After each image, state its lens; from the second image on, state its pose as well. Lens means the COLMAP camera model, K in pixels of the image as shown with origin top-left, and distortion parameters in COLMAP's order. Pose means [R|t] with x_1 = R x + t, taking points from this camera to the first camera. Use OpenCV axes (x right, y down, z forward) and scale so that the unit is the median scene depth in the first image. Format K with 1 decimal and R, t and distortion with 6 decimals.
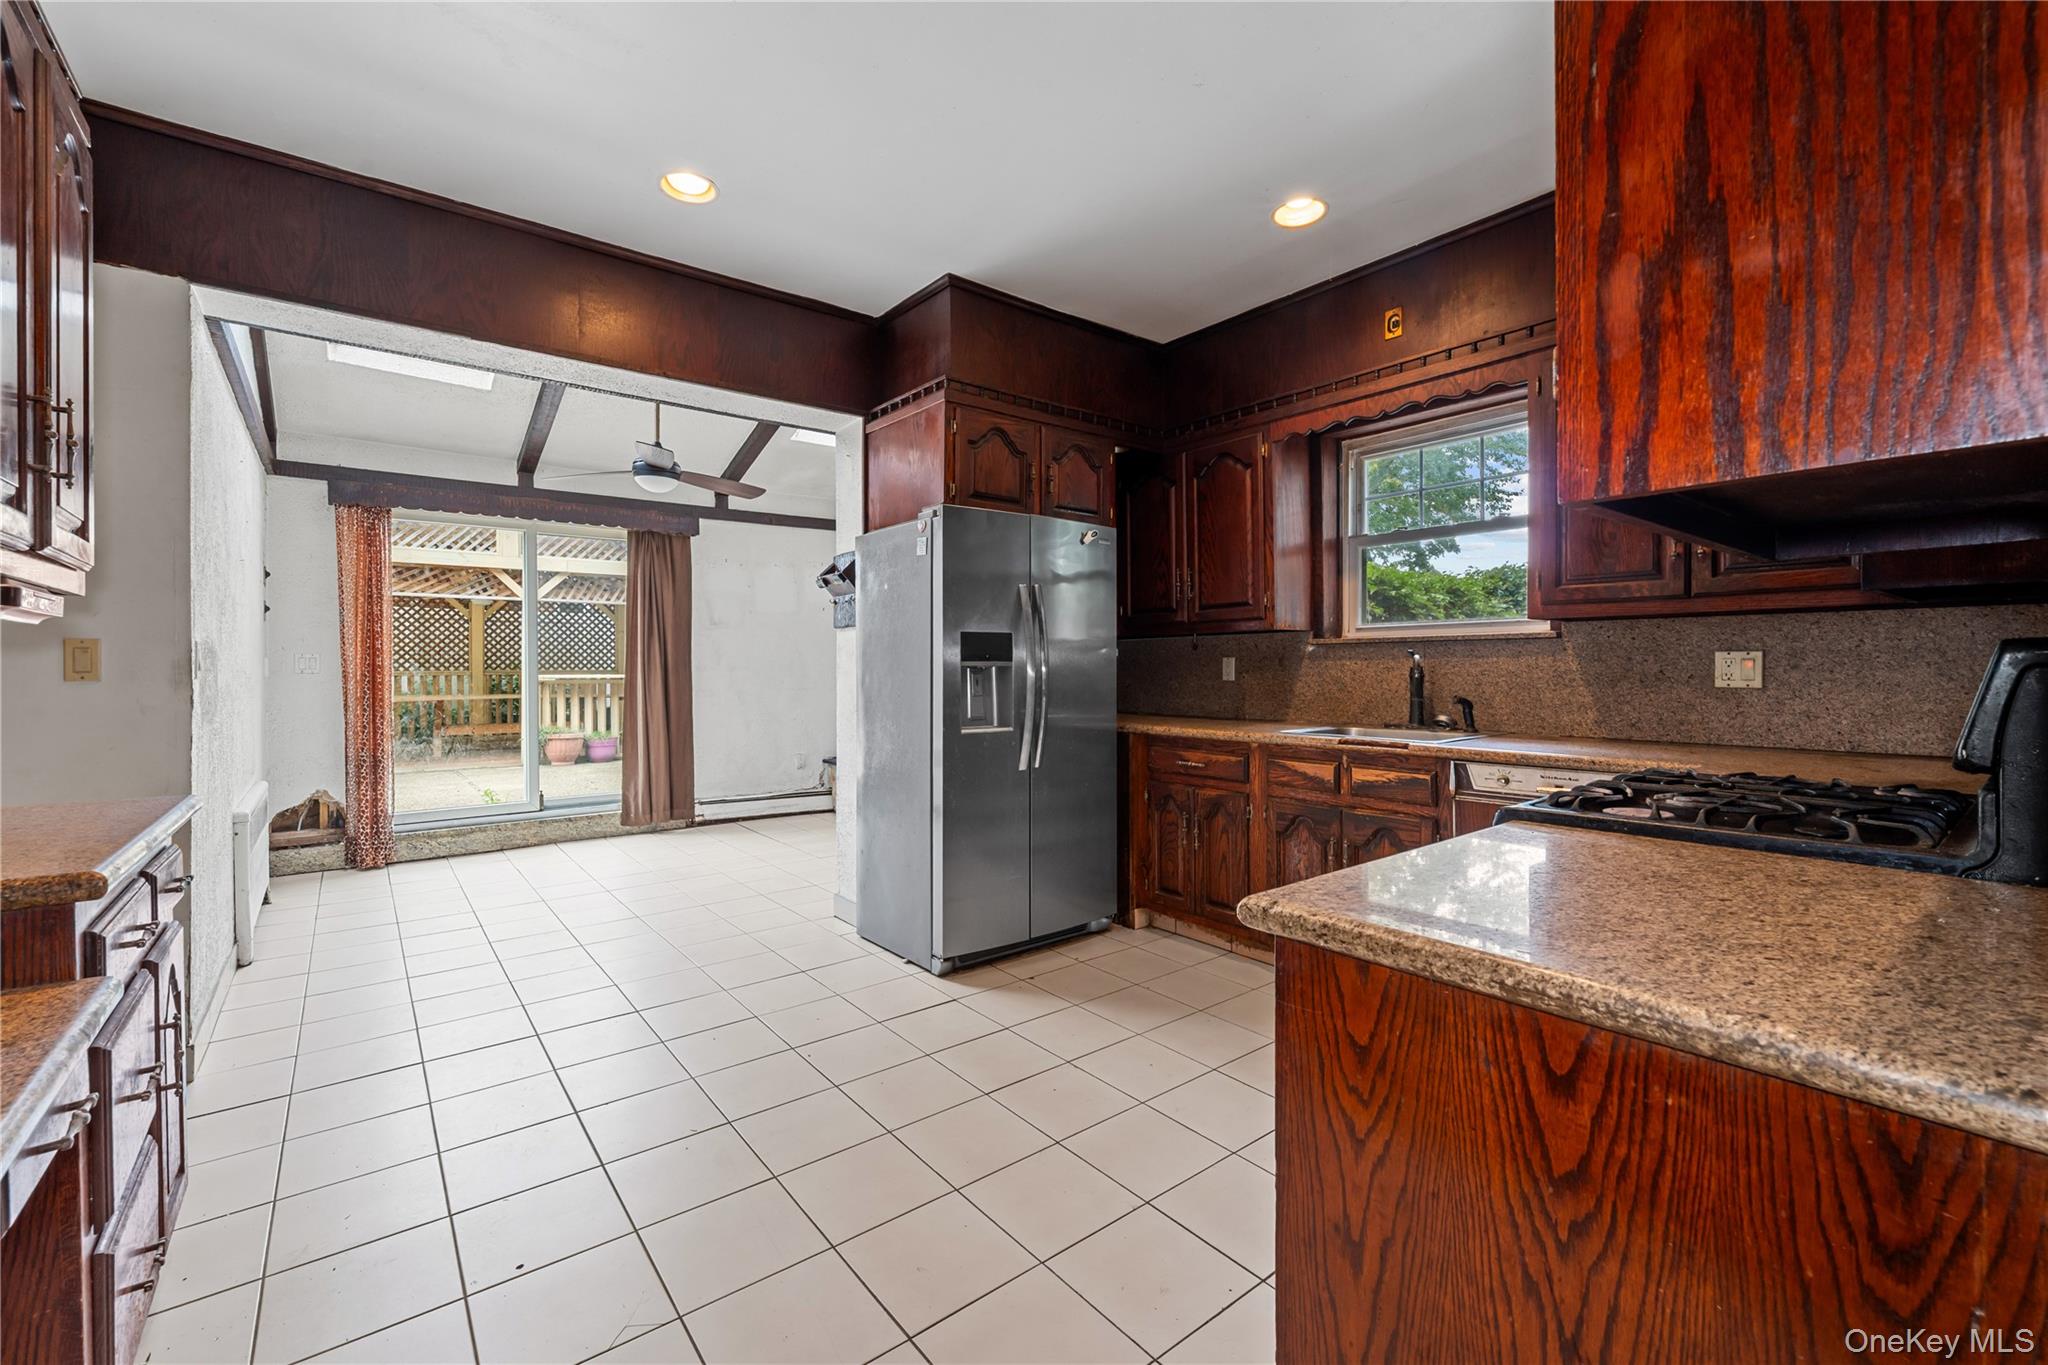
lens RADIAL K [[851.0, 0, 1023.8], [0, 851.0, 668.9], [0, 0, 1]] dist [0.000011, 0.000139]
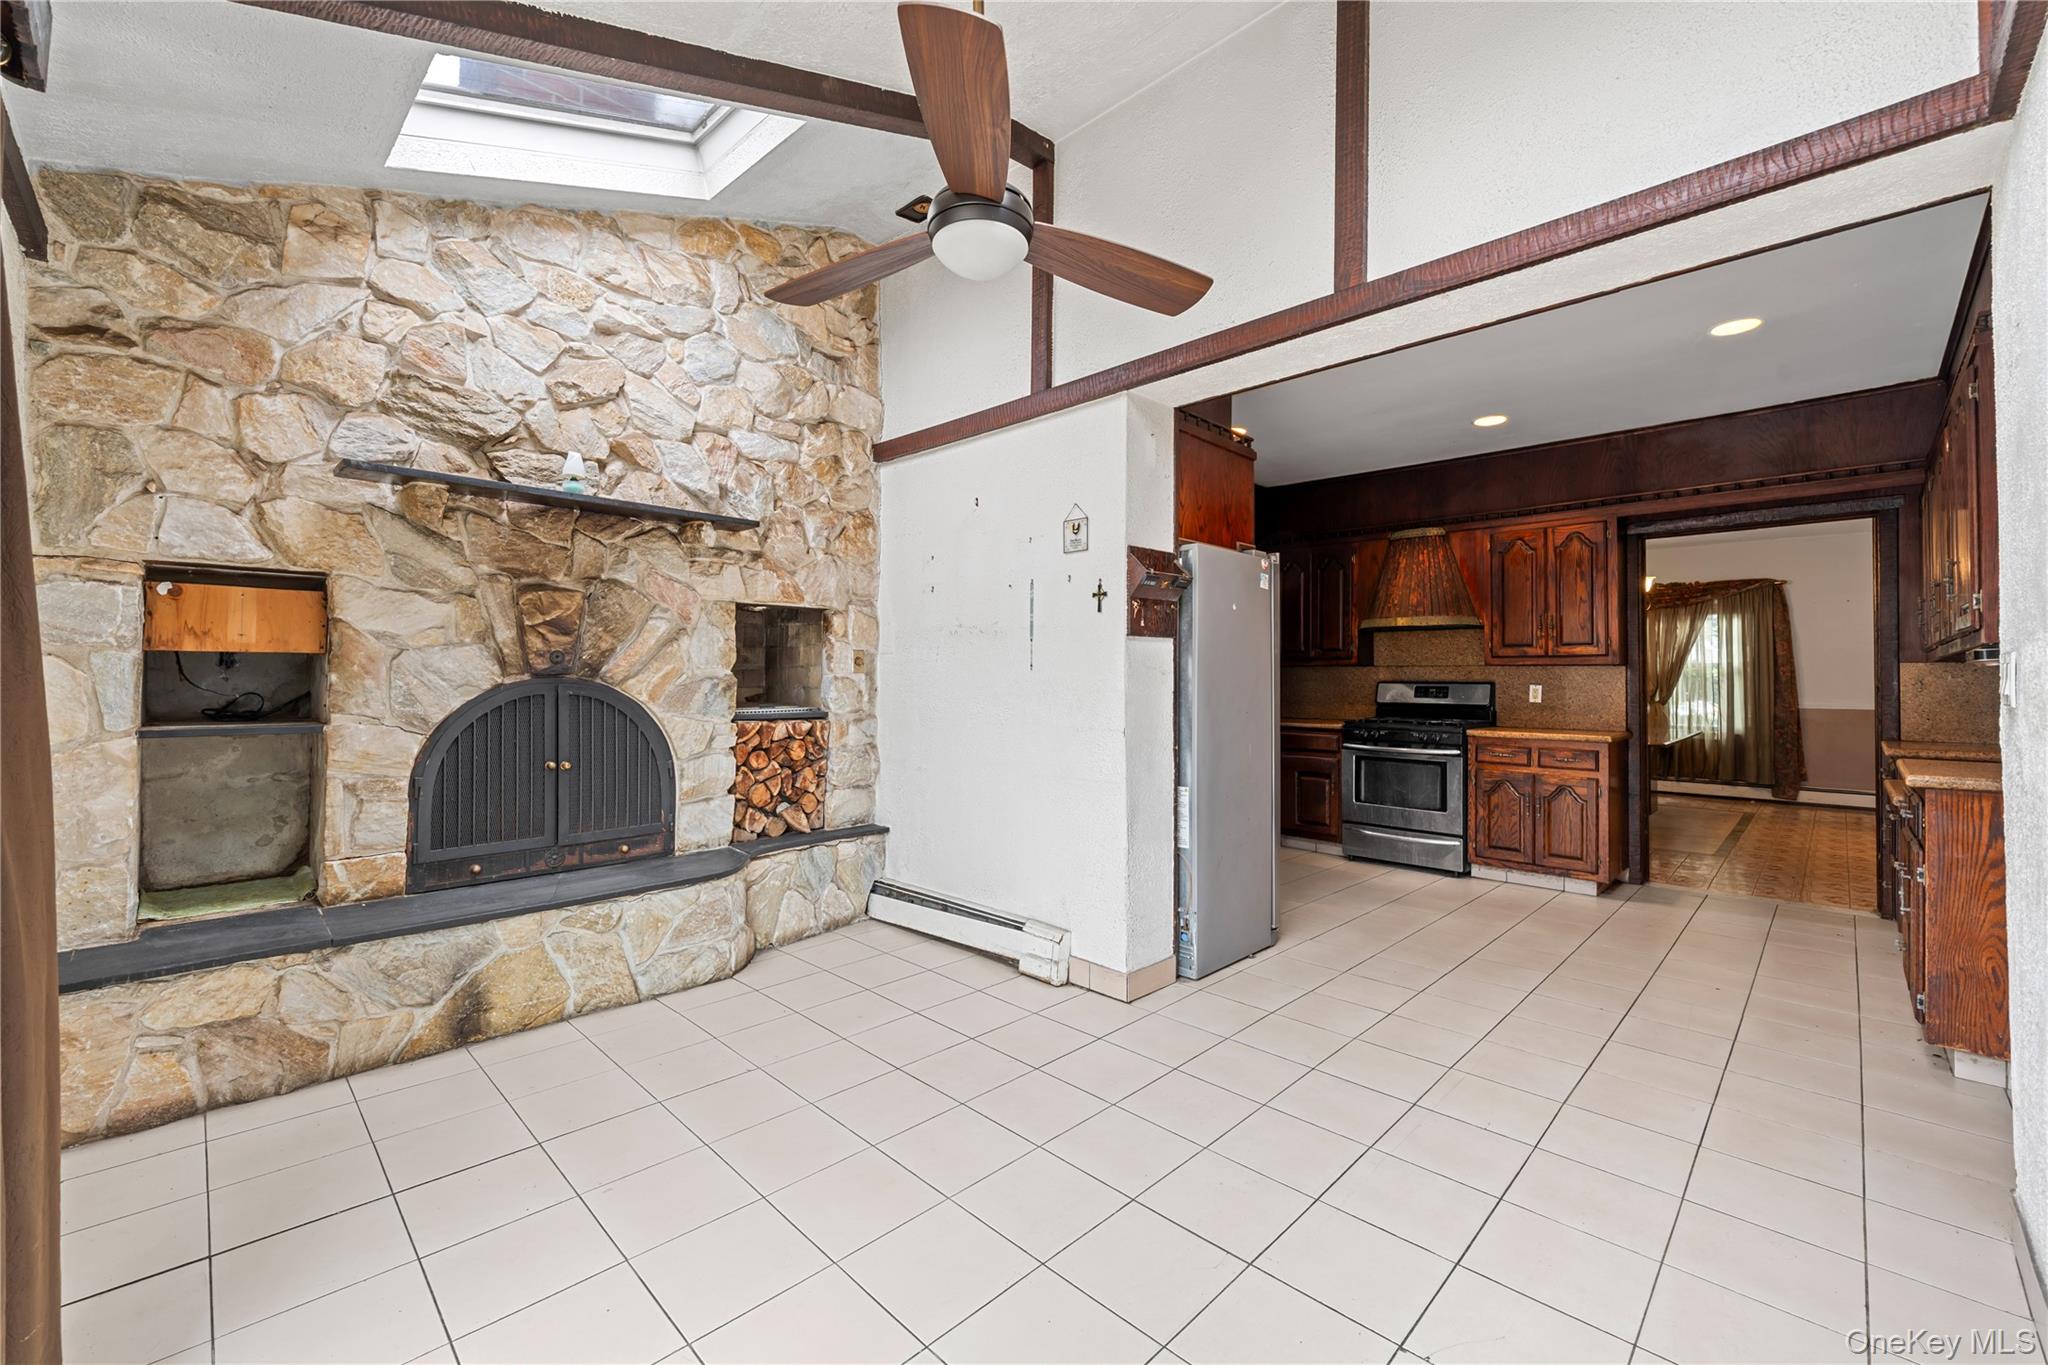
lens RADIAL K [[828.8, 0, 1025.6], [0, 828.8, 663.1], [0, 0, 1]] dist [-0.000990, -0.000222]
pose [[-0.118267, 0.025180, 0.992663, -1.300946], [-0.004484, 0.999655, -0.025892, -0.002505], [-0.992972, -0.007513, -0.118113, 1.579383]]
